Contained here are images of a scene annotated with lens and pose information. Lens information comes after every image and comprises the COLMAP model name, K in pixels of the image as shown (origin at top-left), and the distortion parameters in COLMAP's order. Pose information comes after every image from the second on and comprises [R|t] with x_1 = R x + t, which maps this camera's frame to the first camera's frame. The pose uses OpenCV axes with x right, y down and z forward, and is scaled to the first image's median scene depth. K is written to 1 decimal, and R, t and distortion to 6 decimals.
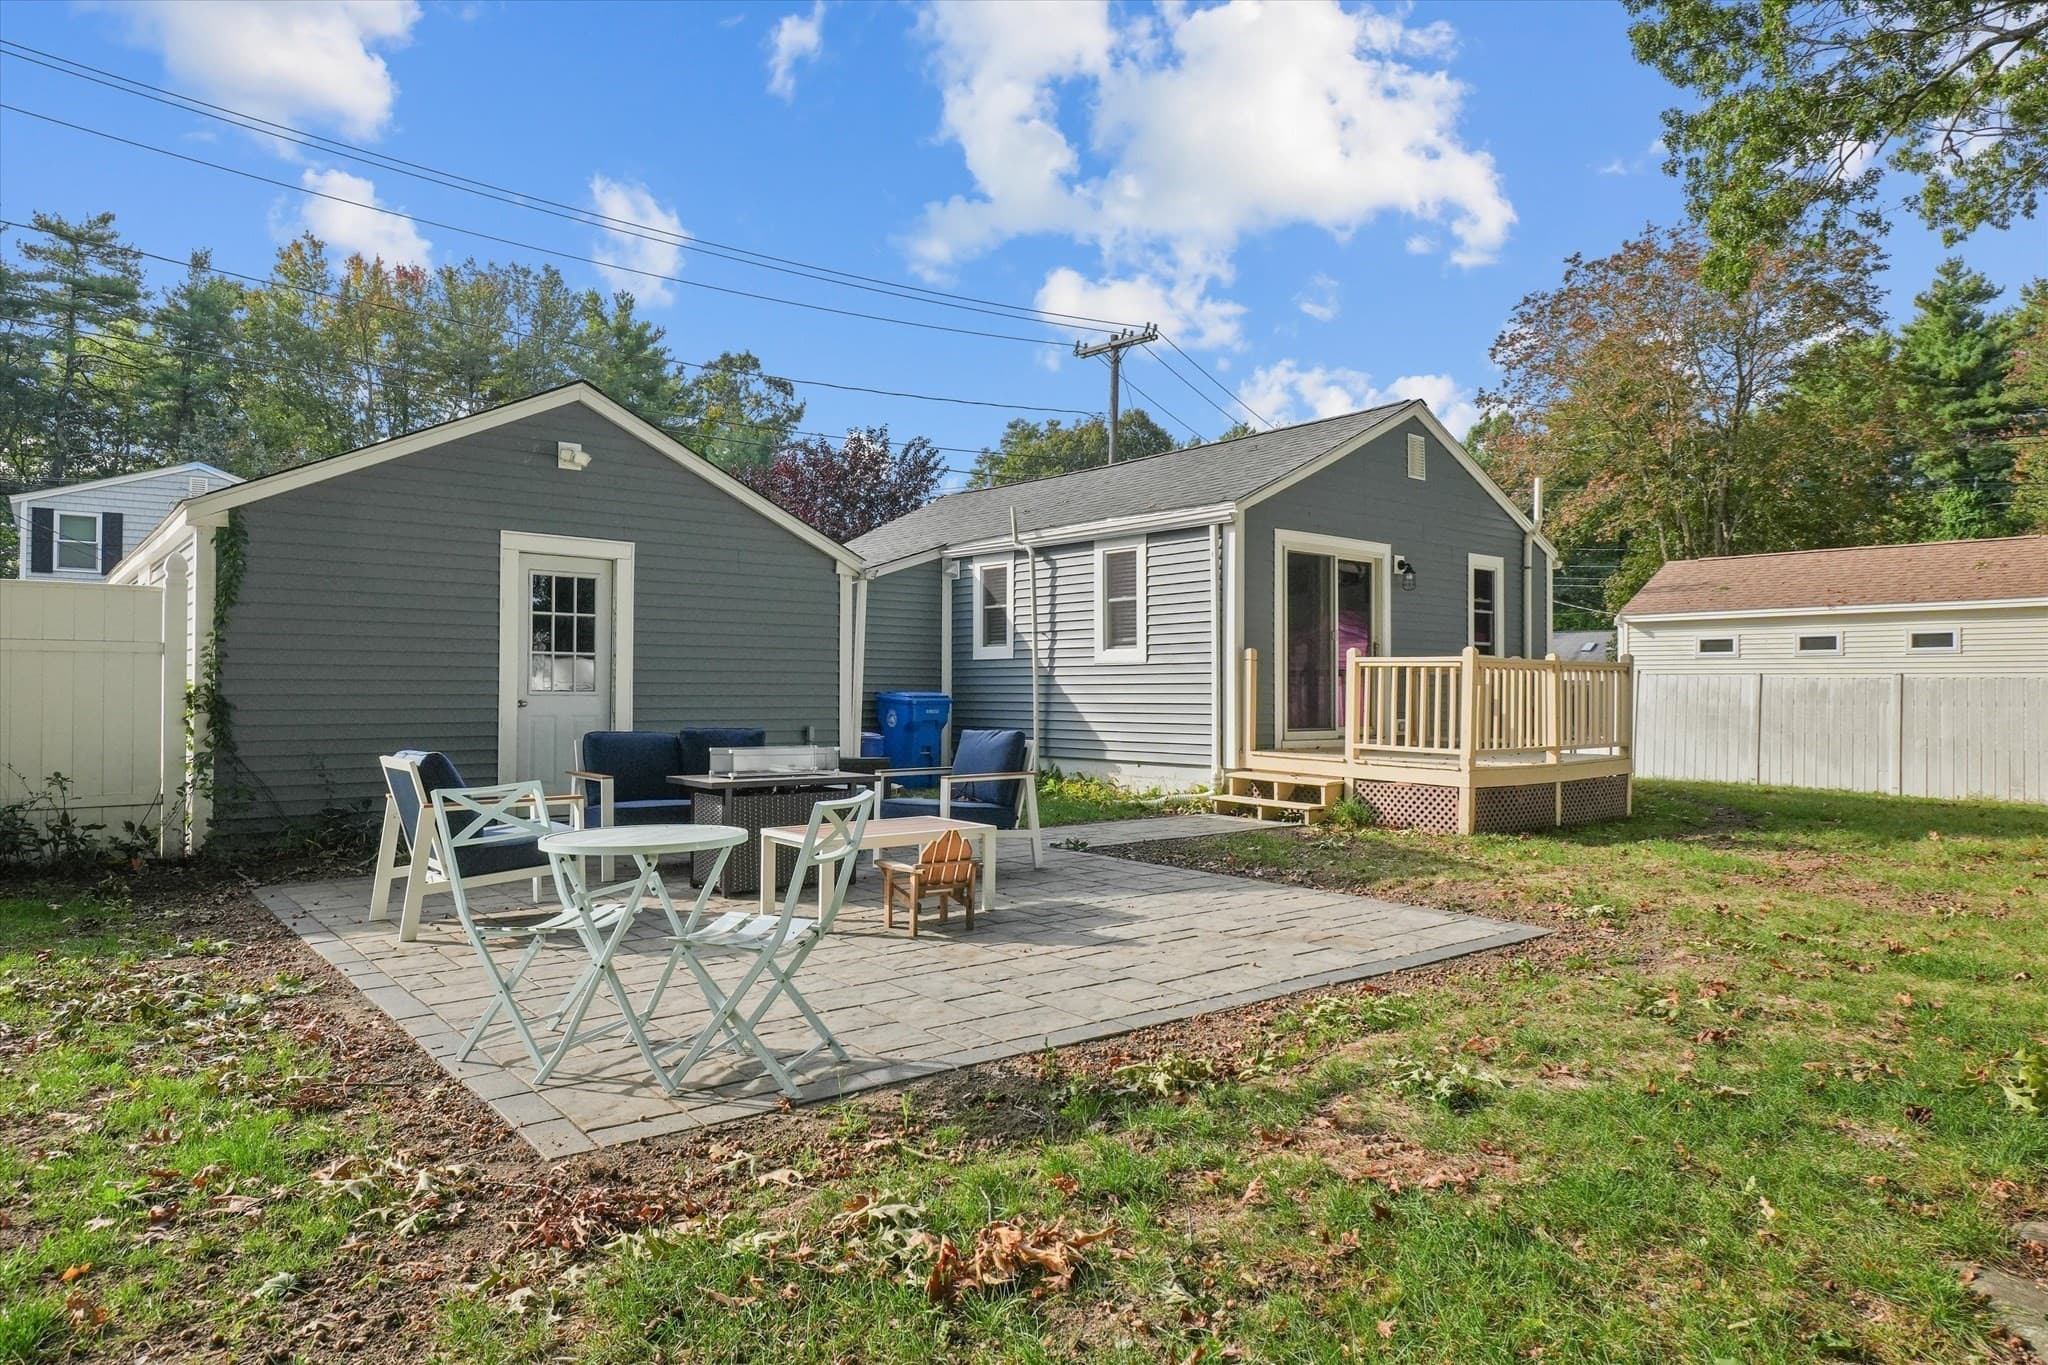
lens RADIAL K [[1241.7, 0, 1021.0], [0, 1241.7, 685.8], [0, 0, 1]] dist [-0.004707, 0.001444]
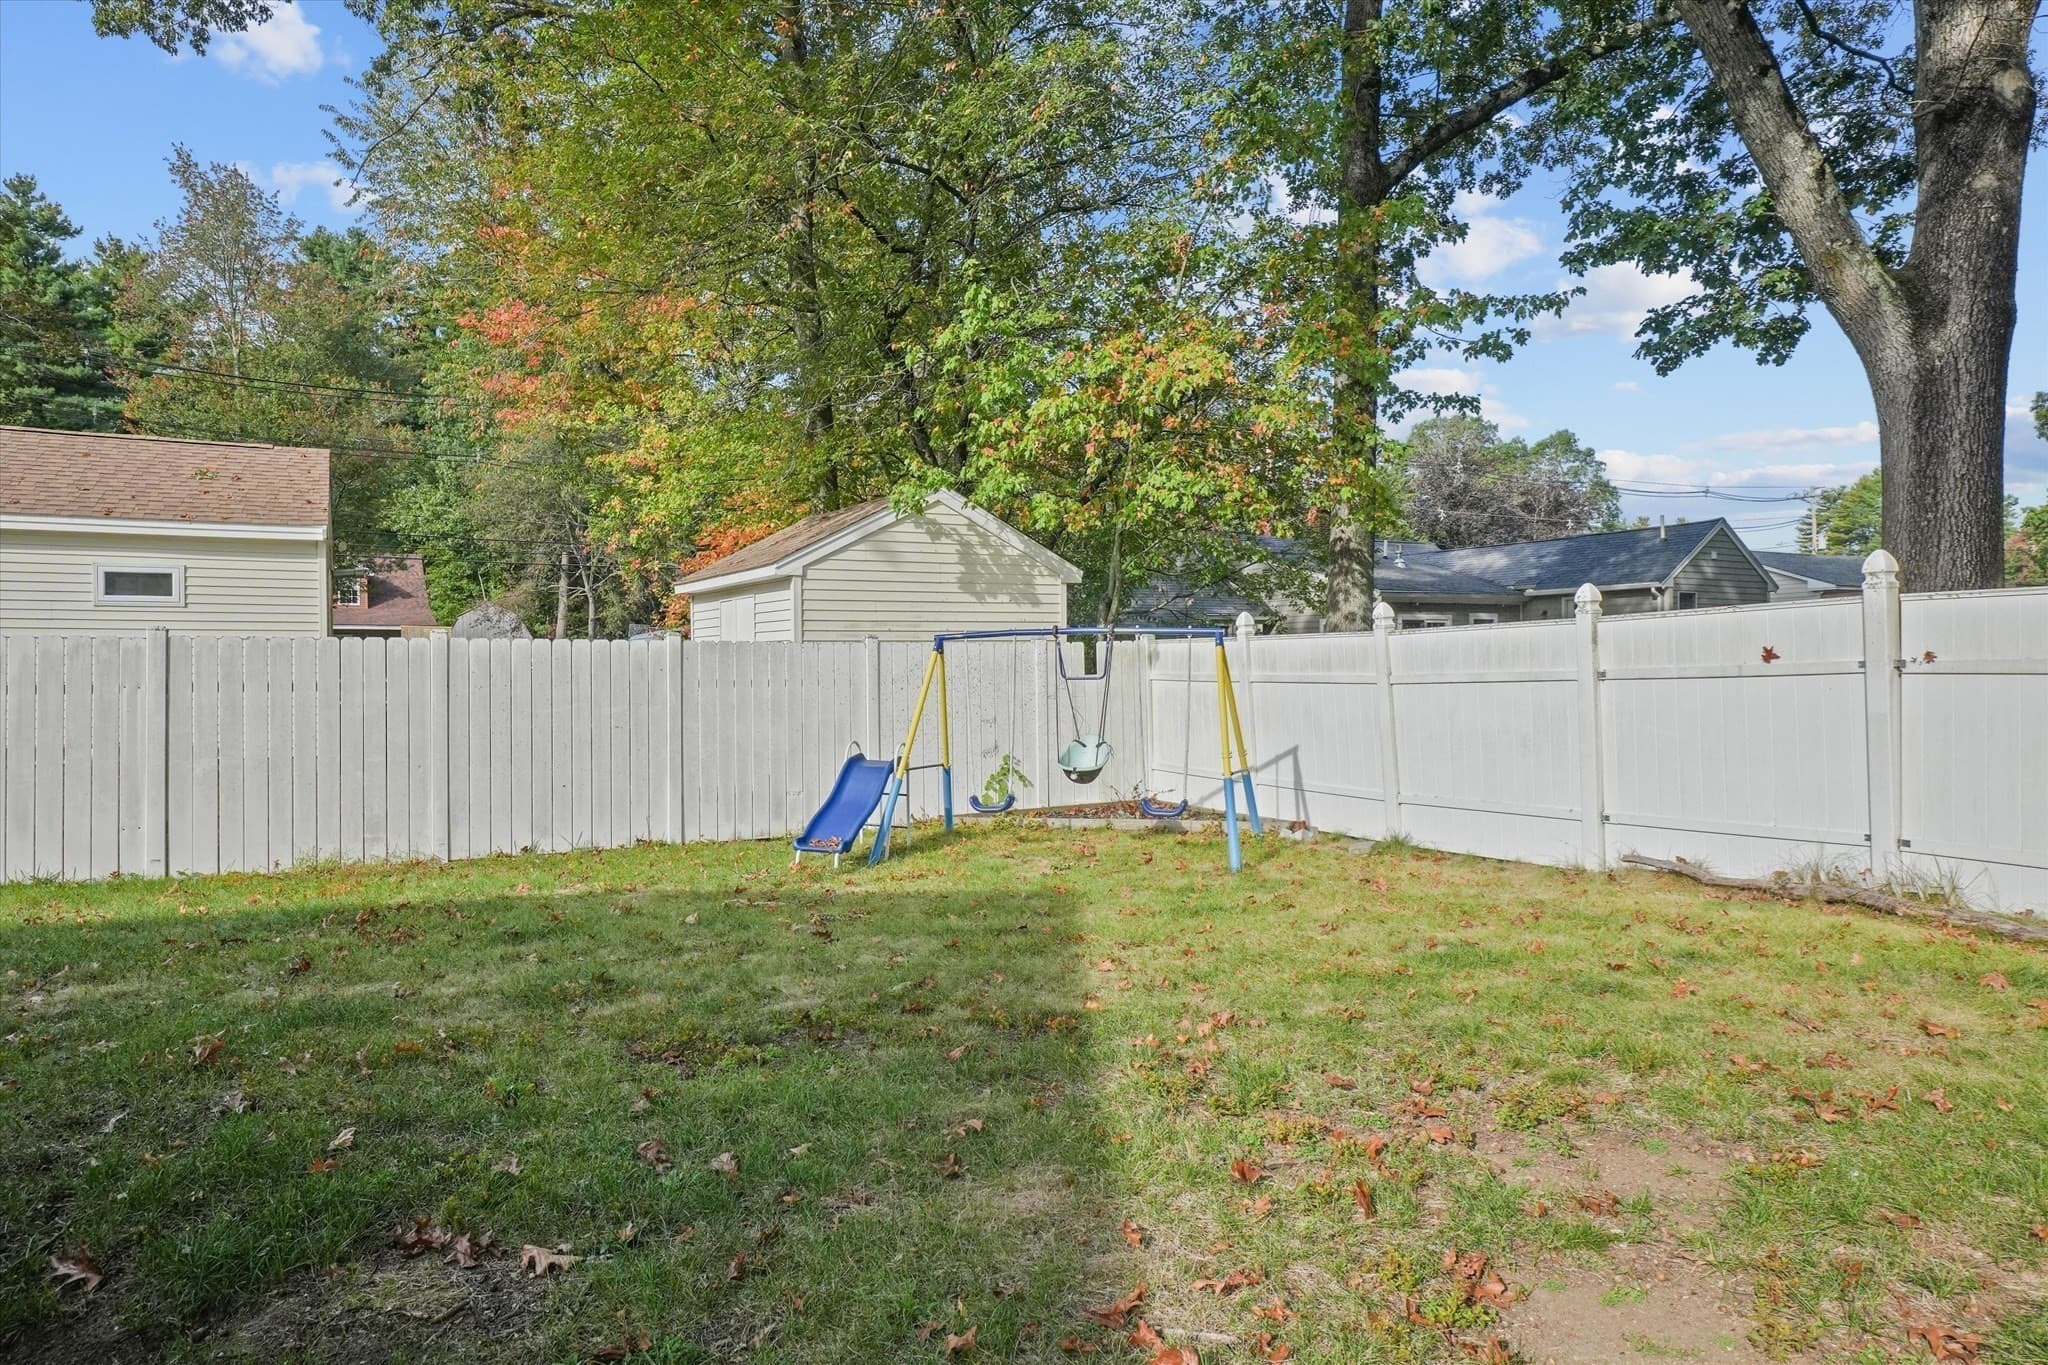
lens RADIAL K [[1241.7, 0, 1020.2], [0, 1241.7, 676.5], [0, 0, 1]] dist [-0.004707, 0.001444]
pose [[0.230633, -0.007445, 0.973012, 0.186579], [0.003935, 0.999970, 0.006719, 0.004478], [-0.973033, 0.002279, 0.230655, 0.335691]]
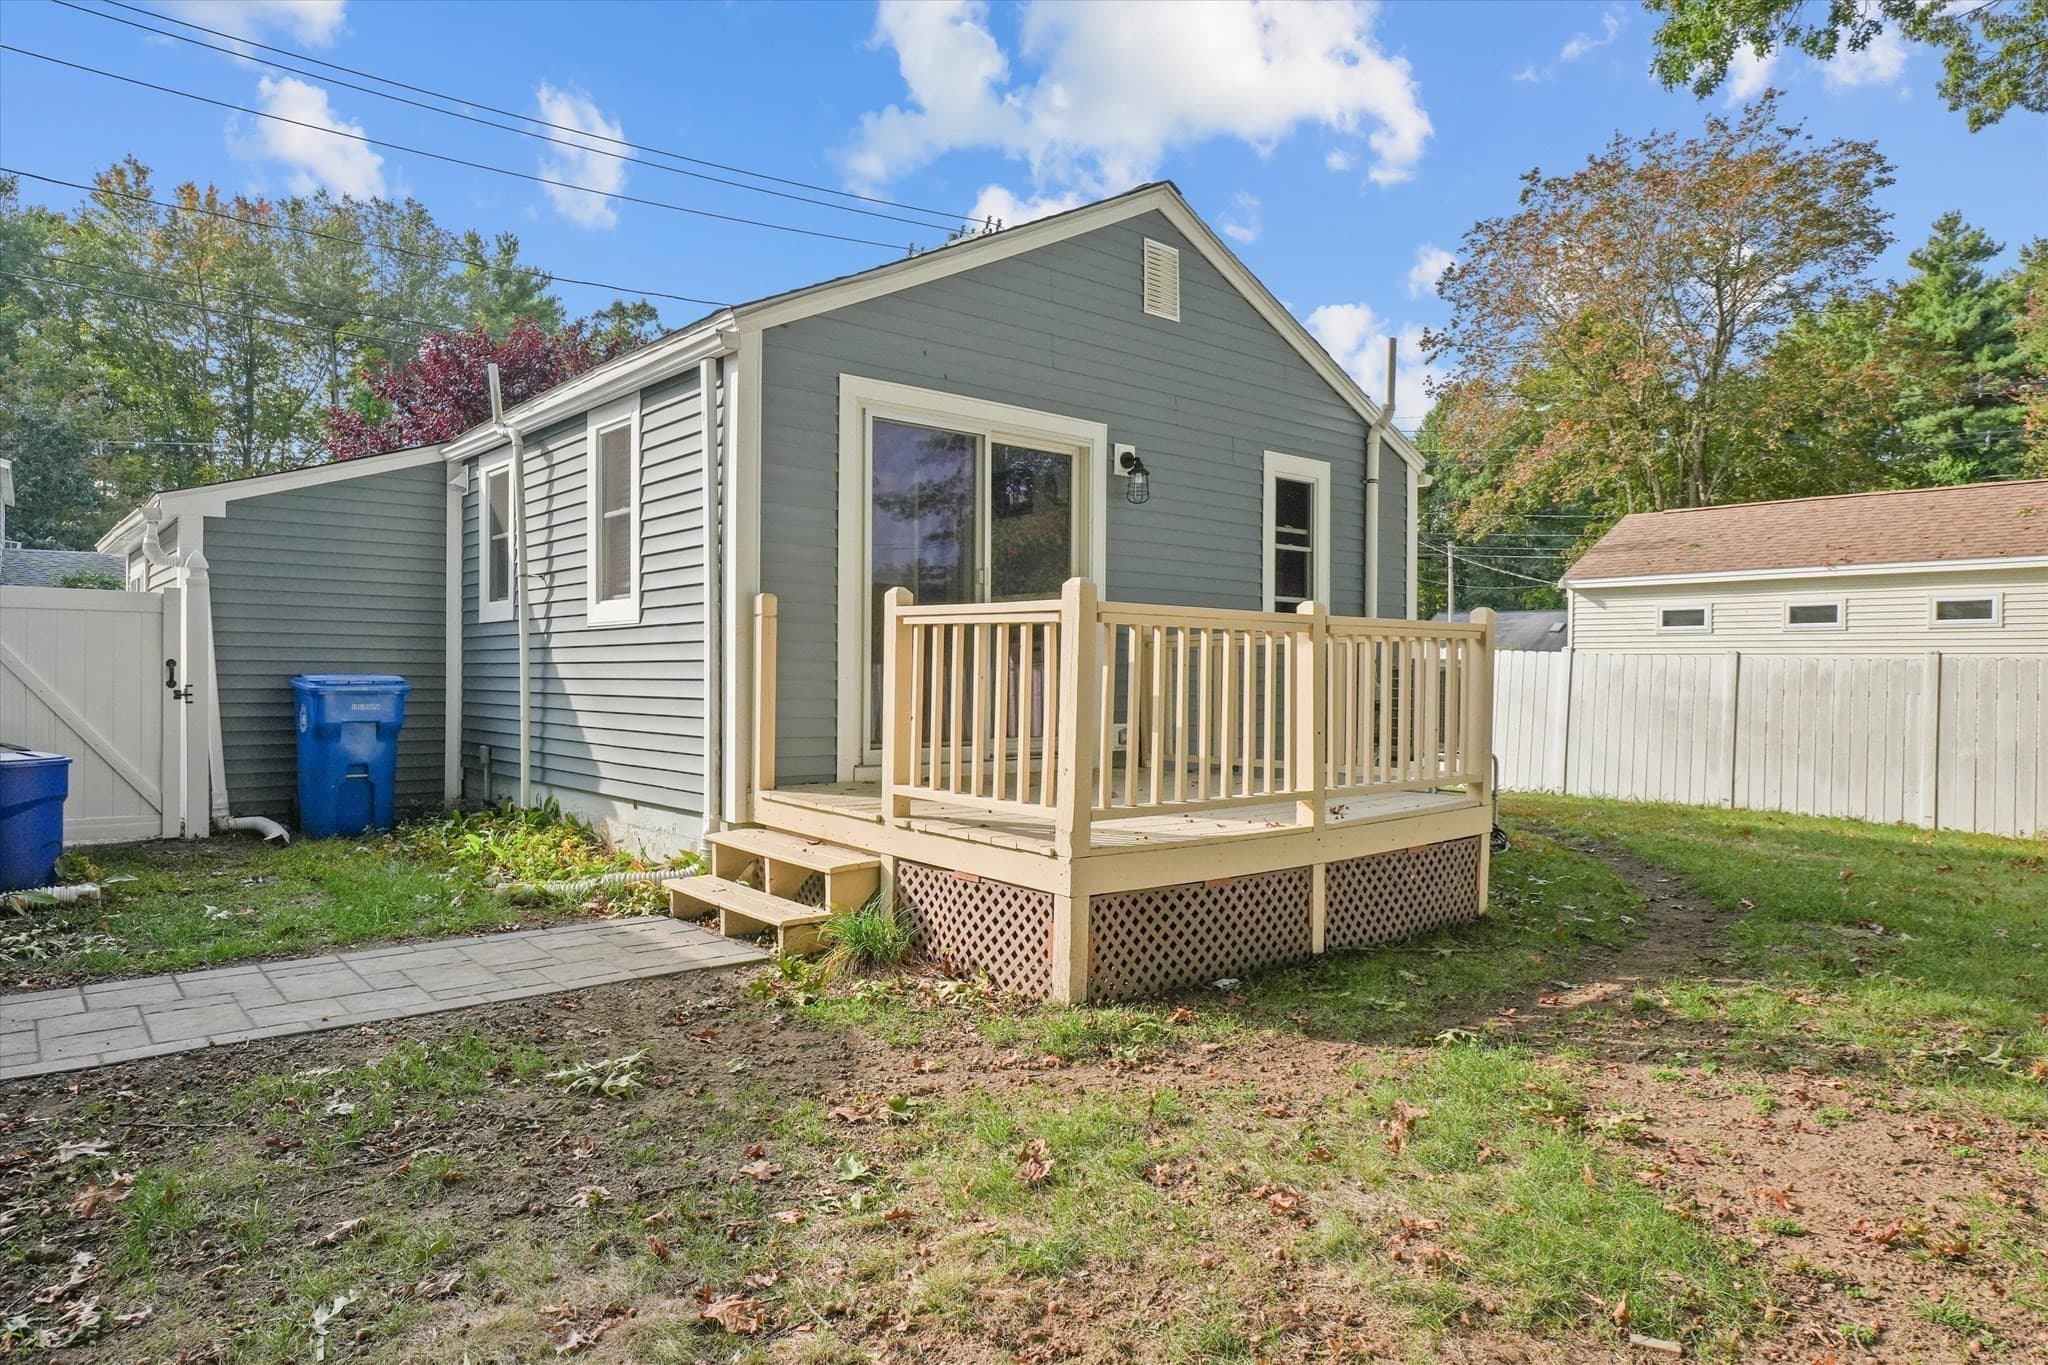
lens RADIAL K [[1241.7, 0, 1024.6], [0, 1241.7, 686.1], [0, 0, 1]] dist [-0.004707, 0.001444]
pose [[0.999902, 0.002923, 0.013659, 0.114860], [-0.003122, 0.999889, 0.014538, 0.000302], [-0.013615, -0.014580, 0.999801, 0.190087]]
